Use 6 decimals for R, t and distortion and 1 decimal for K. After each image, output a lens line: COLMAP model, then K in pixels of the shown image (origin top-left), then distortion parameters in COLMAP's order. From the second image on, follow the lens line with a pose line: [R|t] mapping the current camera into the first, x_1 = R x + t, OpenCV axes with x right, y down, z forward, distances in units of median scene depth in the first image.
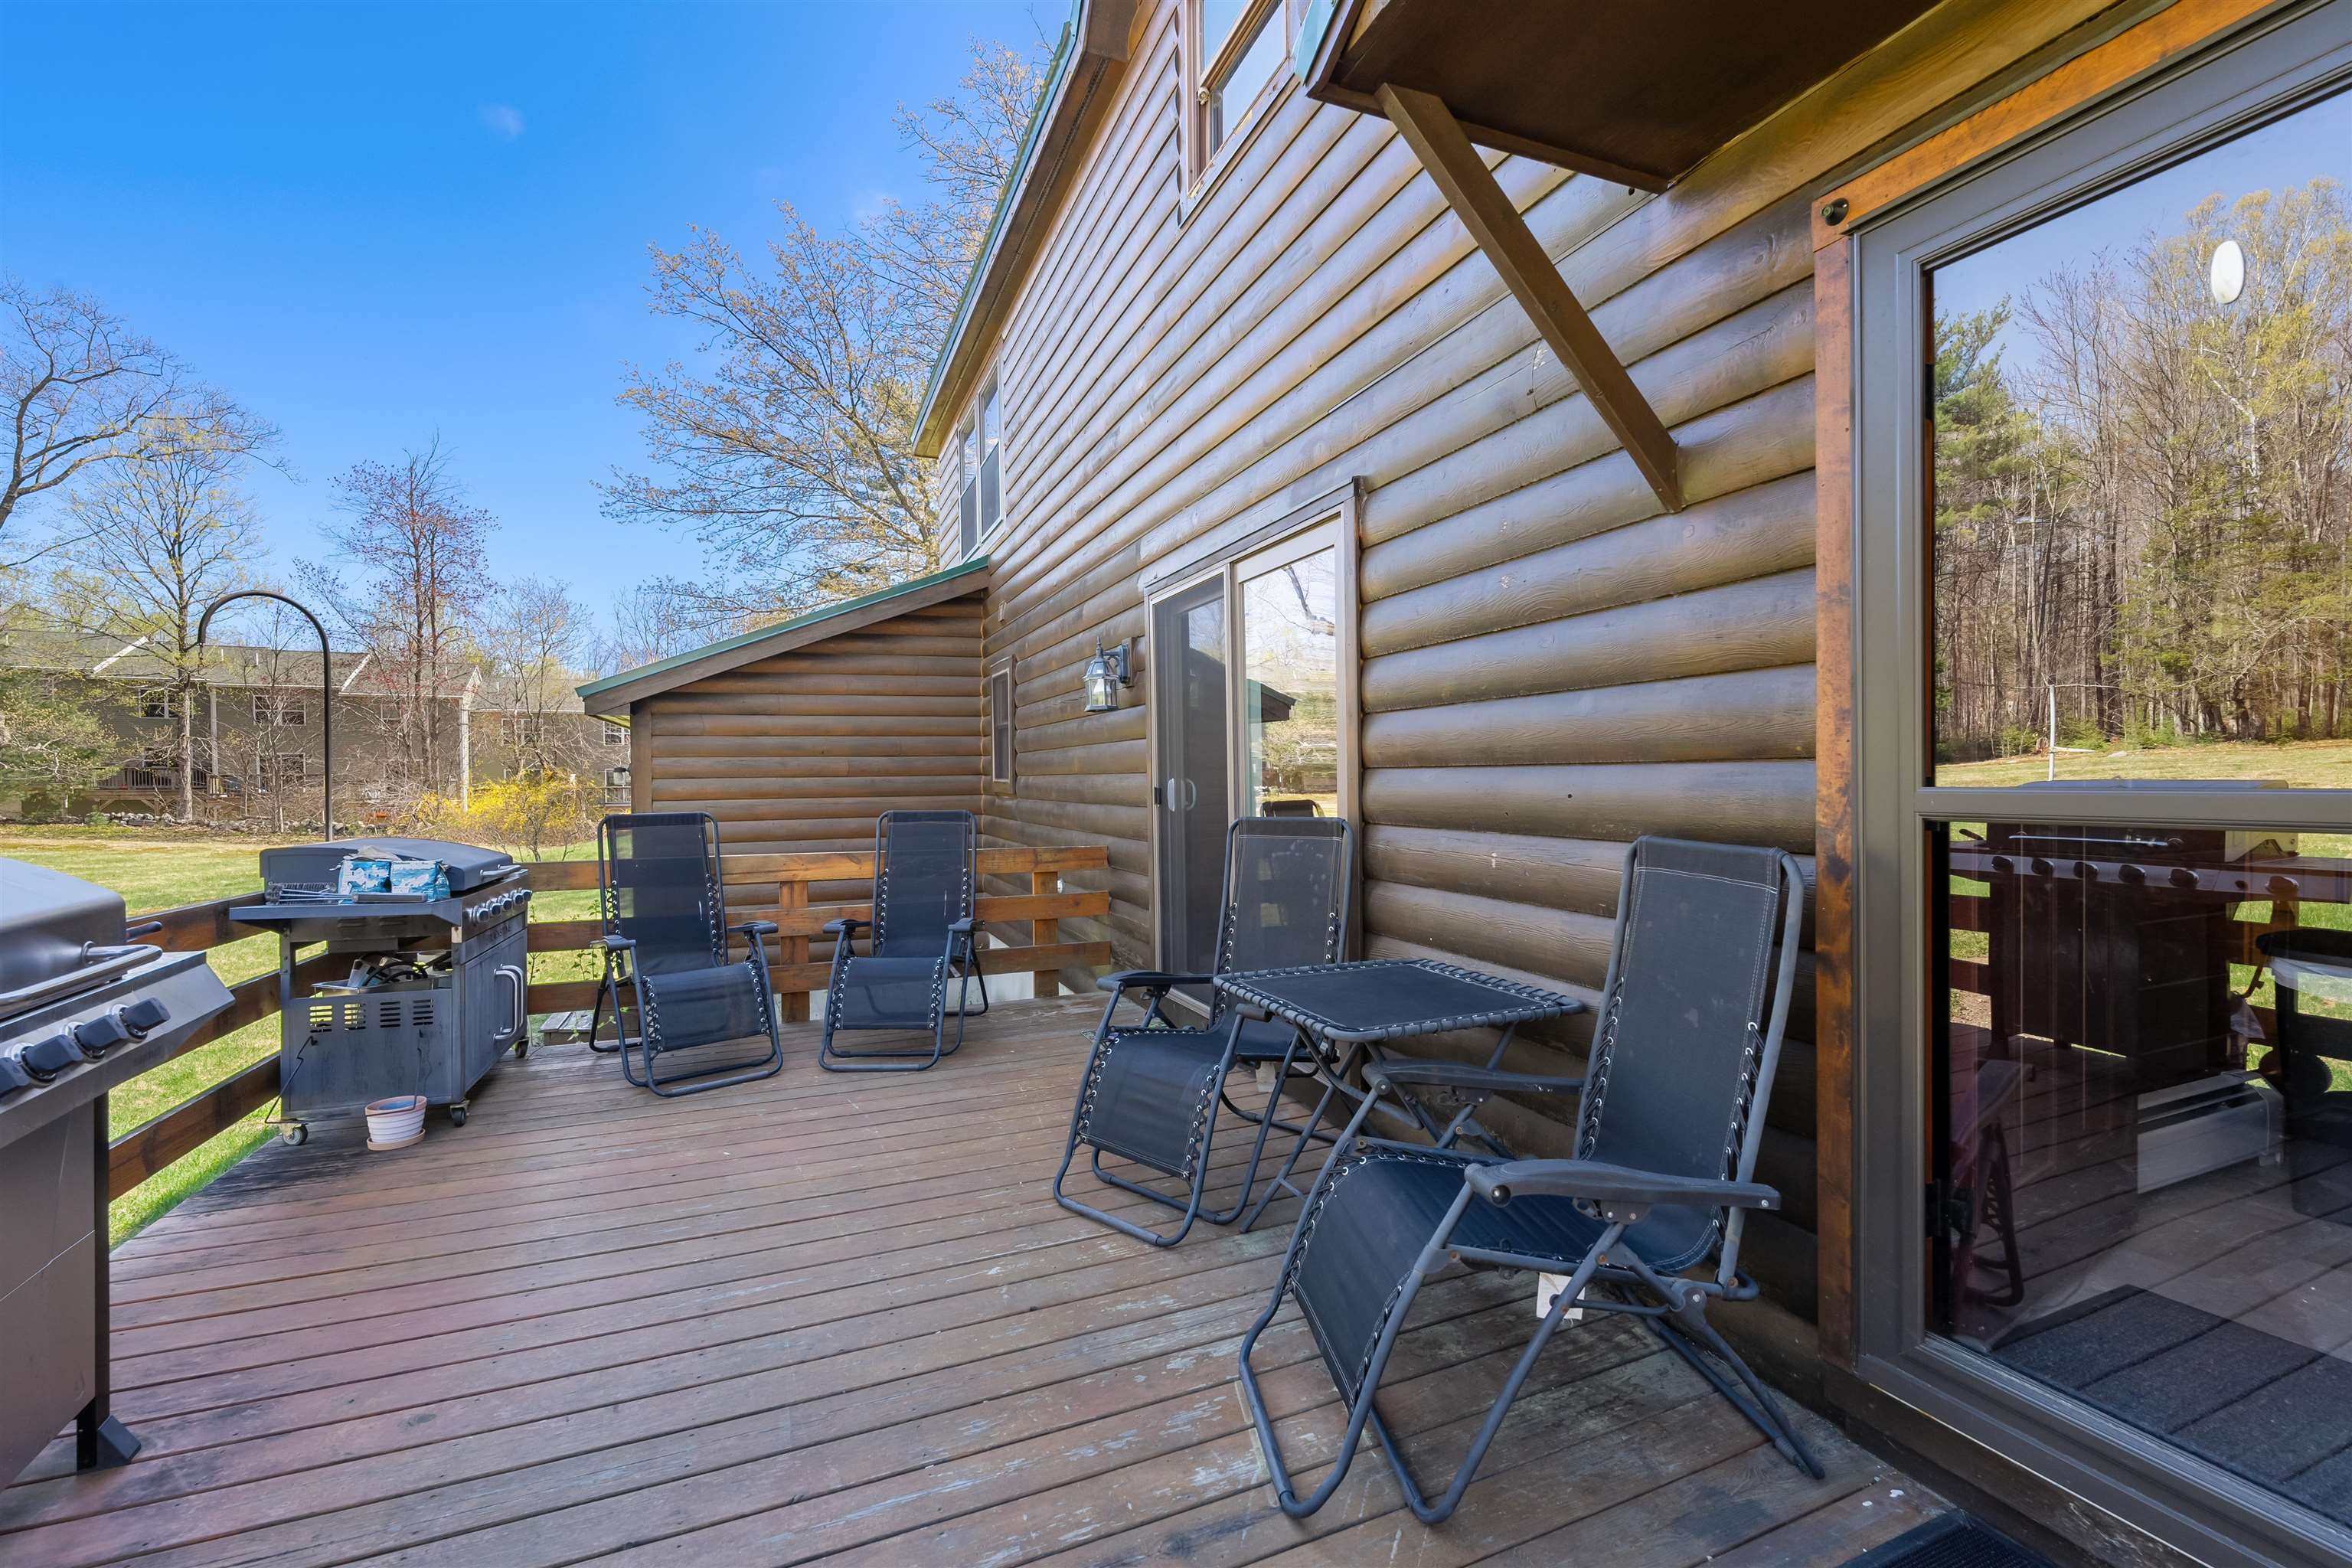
lens RADIAL K [[986.0, 0, 1176.0], [0, 986.0, 784.0], [0, 0, 1]] dist [0.002443, 0.000226]
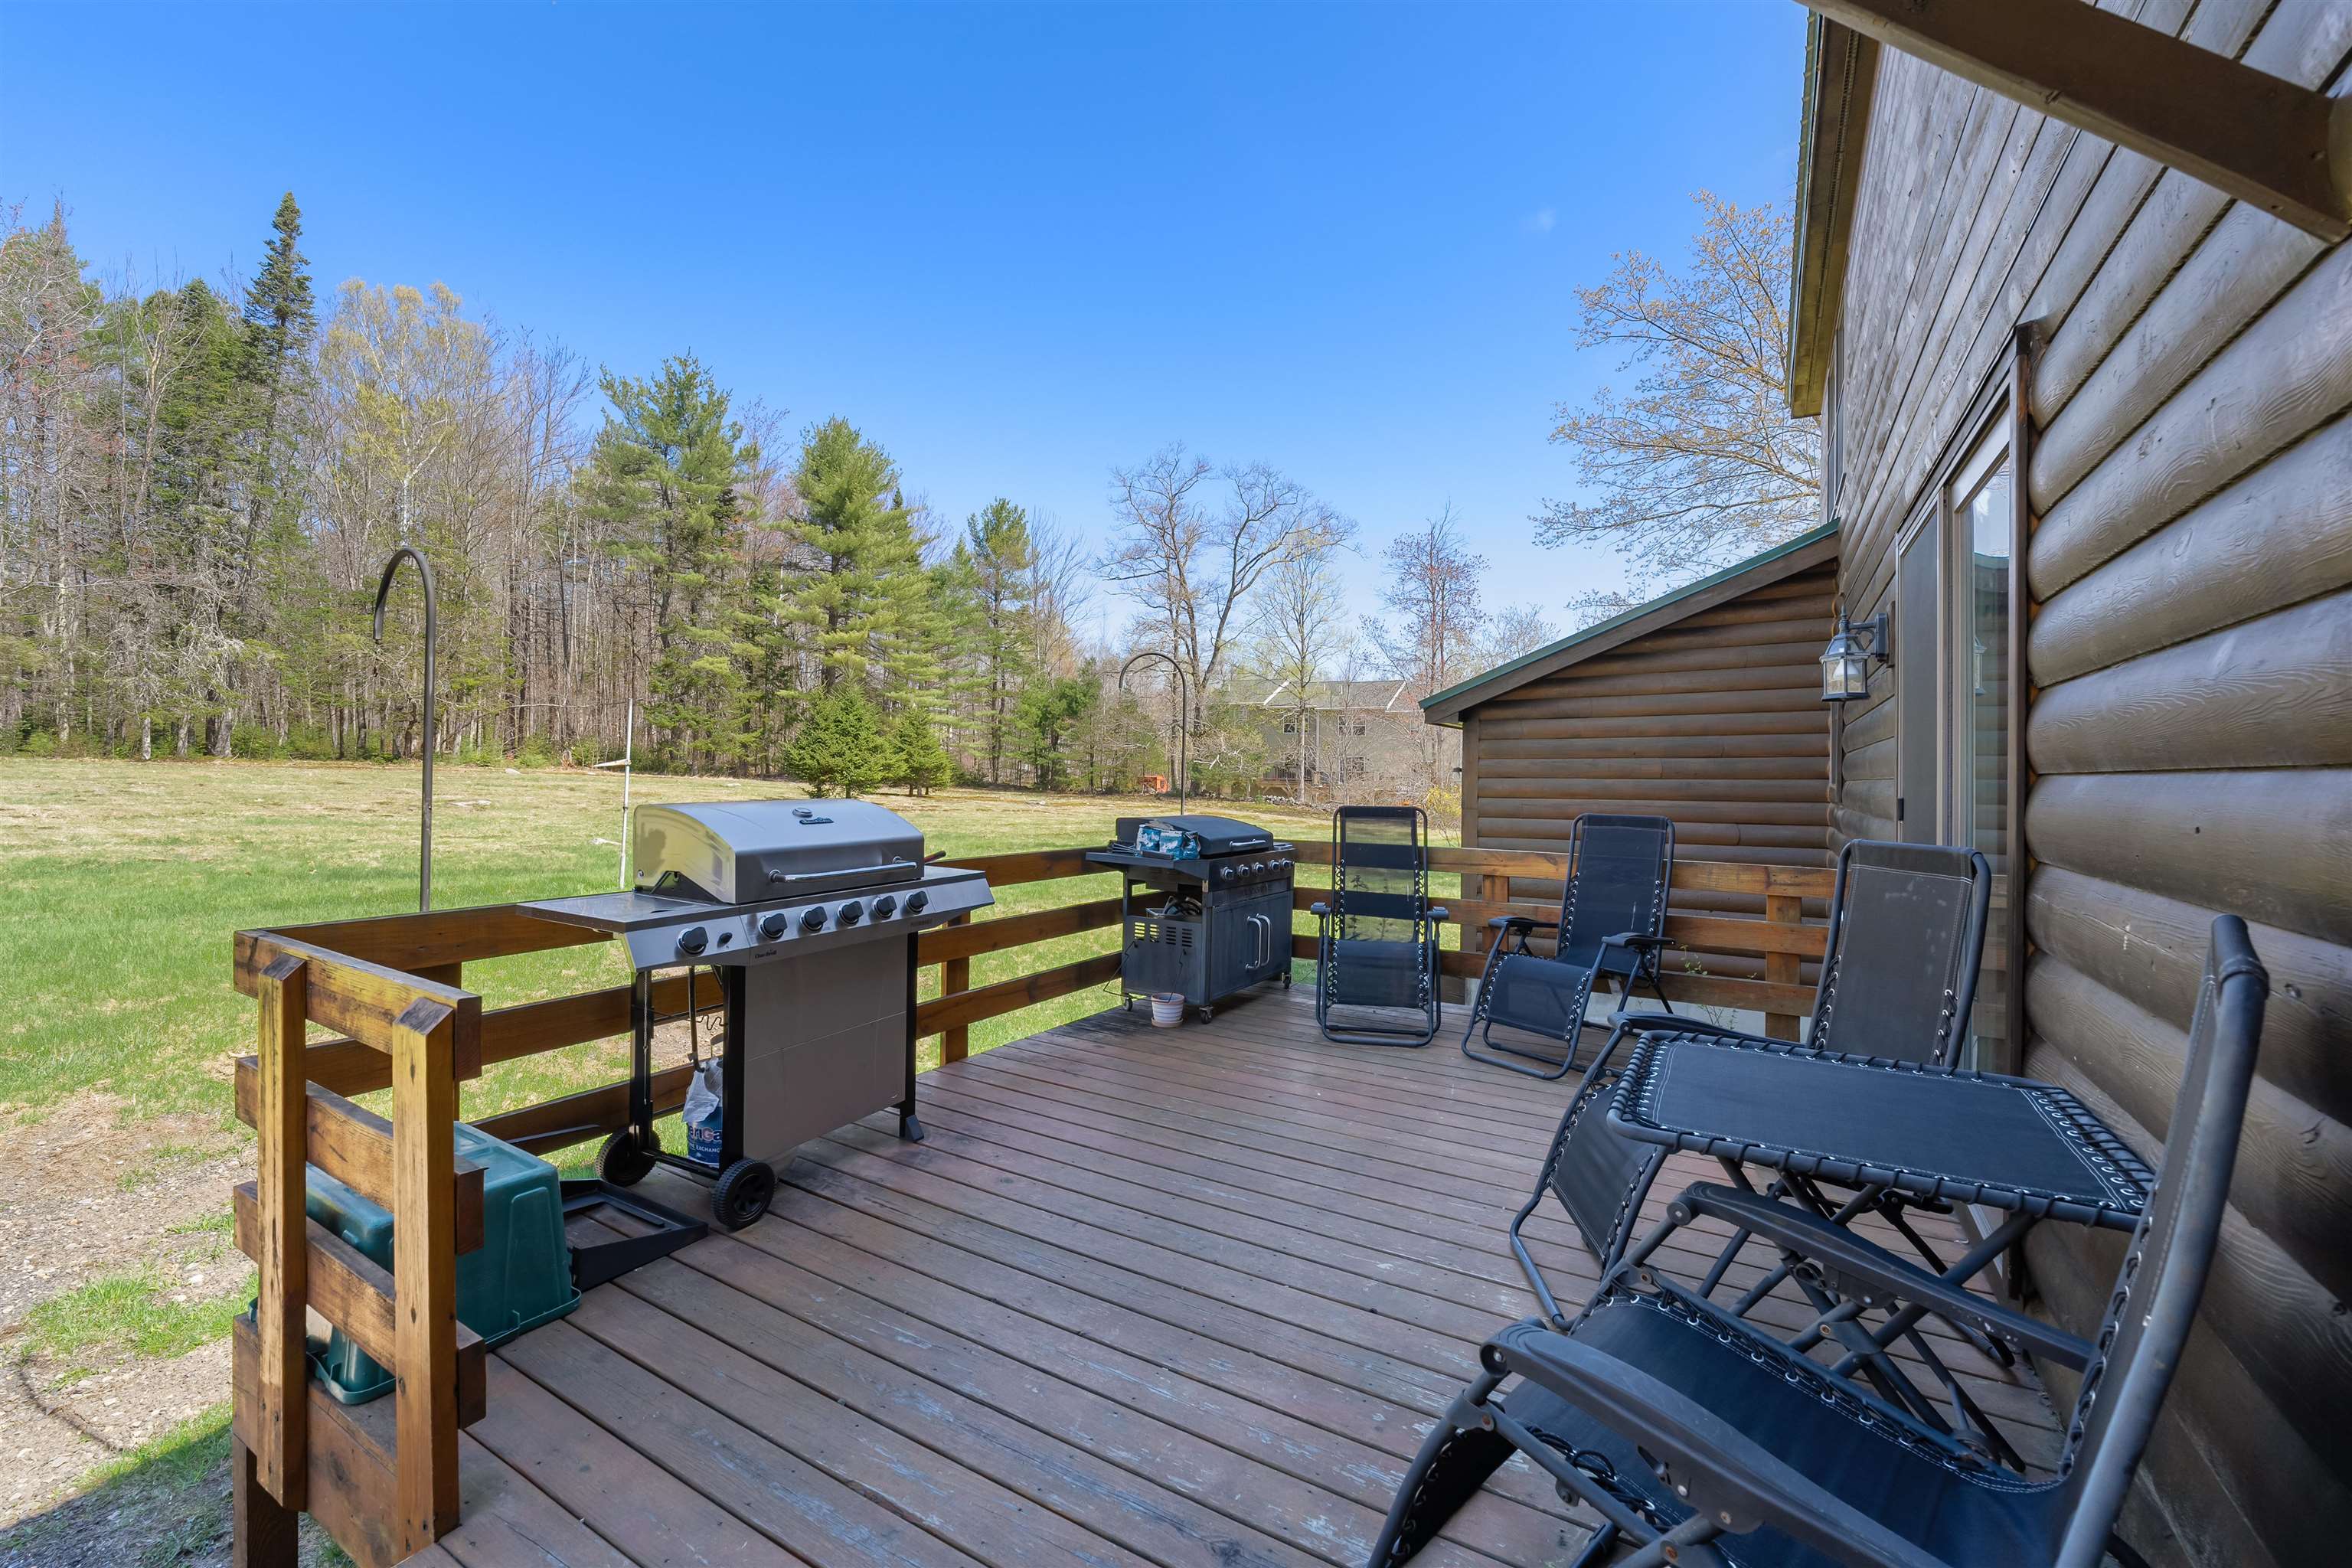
lens RADIAL K [[947.9, 0, 1176.0], [0, 947.9, 784.0], [0, 0, 1]] dist [0.000845, -0.000046]
pose [[0.593114, 0.020152, -0.804866, 0.133092], [-0.020677, 0.999738, 0.009795, -0.001650], [0.804853, 0.010833, 0.593375, 0.070703]]
